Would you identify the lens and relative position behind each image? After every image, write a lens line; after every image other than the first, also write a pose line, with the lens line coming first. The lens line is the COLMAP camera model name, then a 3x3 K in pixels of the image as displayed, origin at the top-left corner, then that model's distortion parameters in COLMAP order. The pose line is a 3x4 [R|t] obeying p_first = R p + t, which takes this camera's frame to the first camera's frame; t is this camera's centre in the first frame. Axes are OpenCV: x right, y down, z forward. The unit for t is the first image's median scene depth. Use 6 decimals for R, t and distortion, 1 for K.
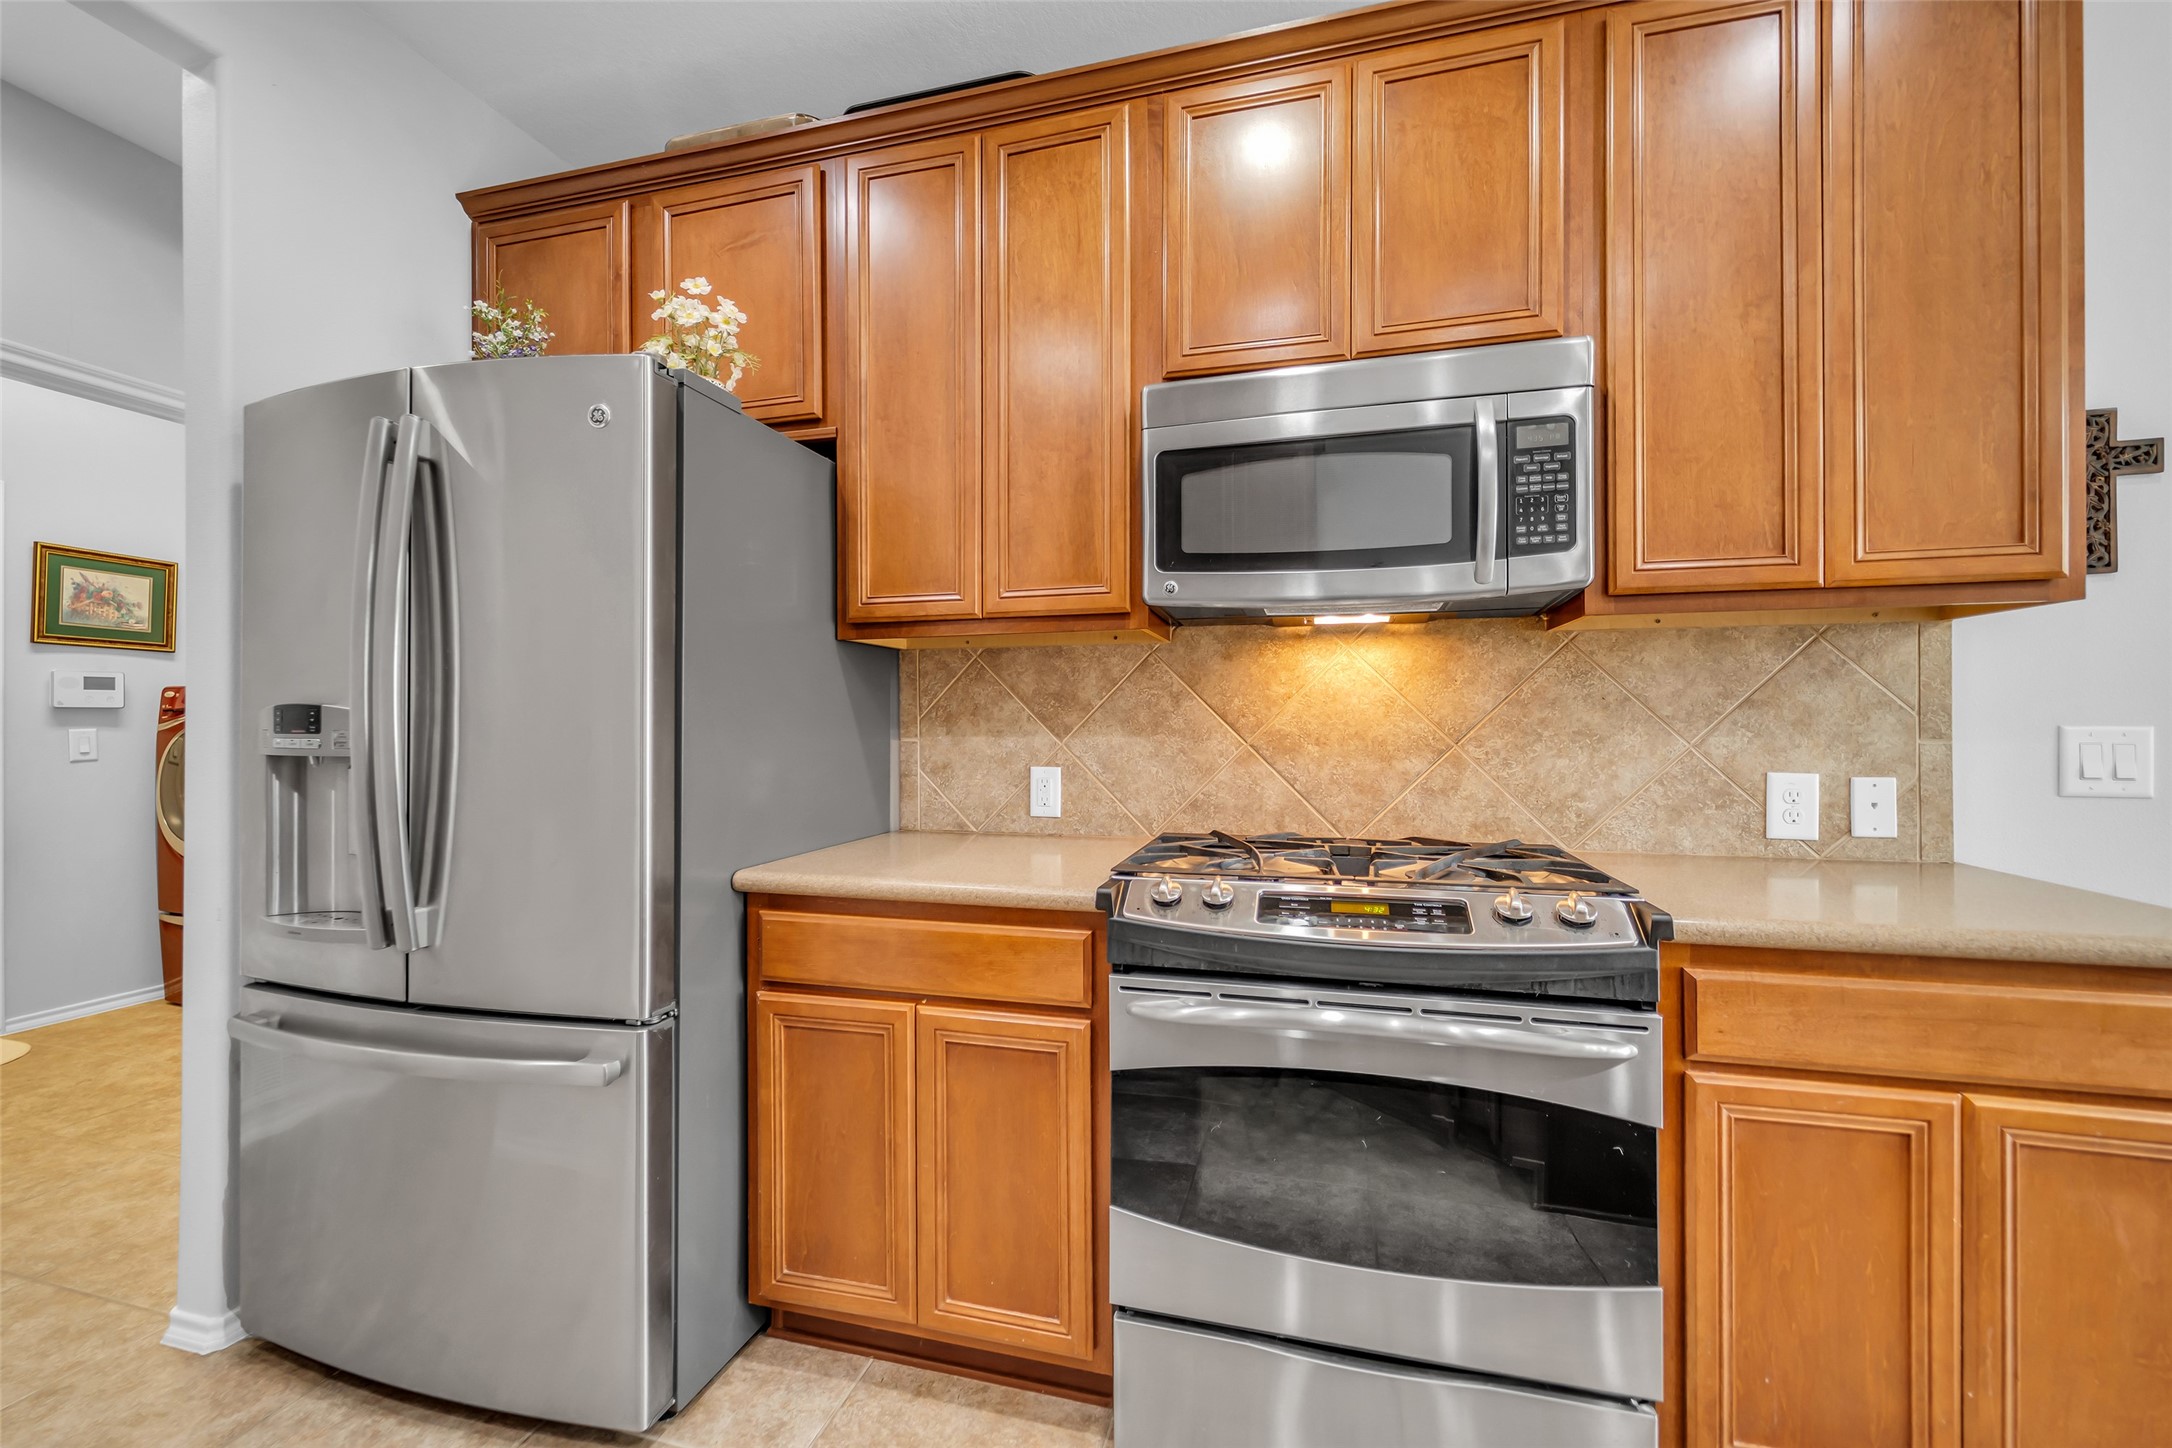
lens RADIAL K [[872.5, 0, 1049.9], [0, 872.5, 721.4], [0, 0, 1]] dist [0.003850, -0.002359]
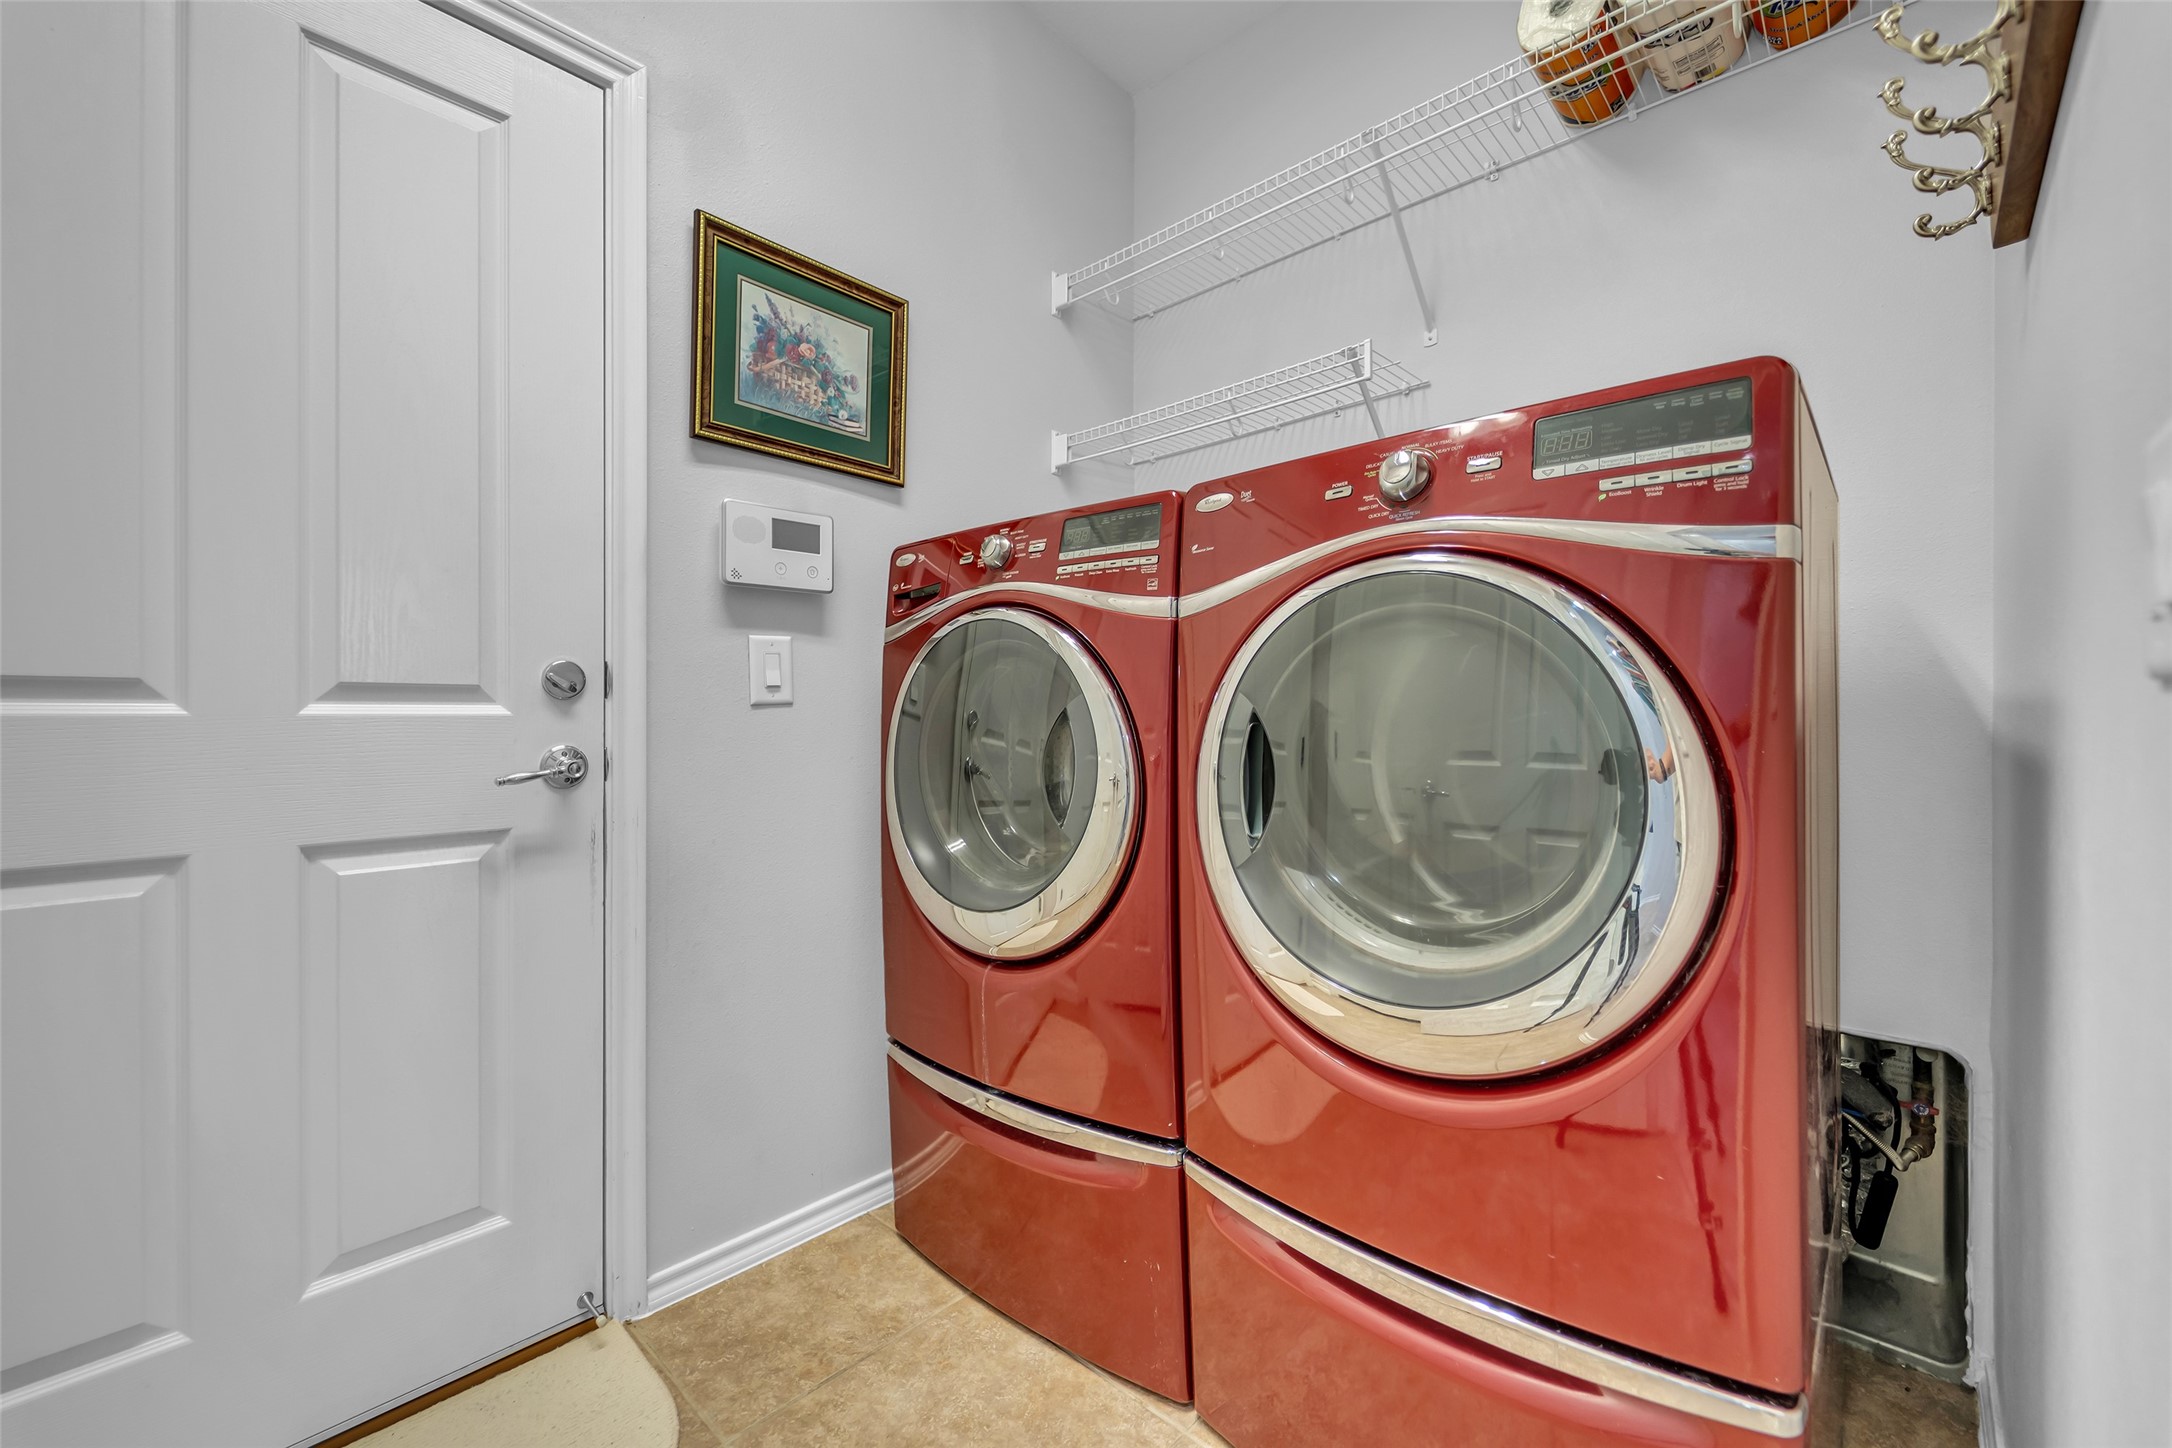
lens RADIAL K [[872.5, 0, 1064.8], [0, 872.5, 717.0], [0, 0, 1]] dist [0.003850, -0.002359]
pose [[0.884349, 0.003148, -0.466816, -0.741062], [-0.002281, 0.999994, 0.002421, 0.051220], [0.466821, -0.001076, 0.884351, 0.652849]]
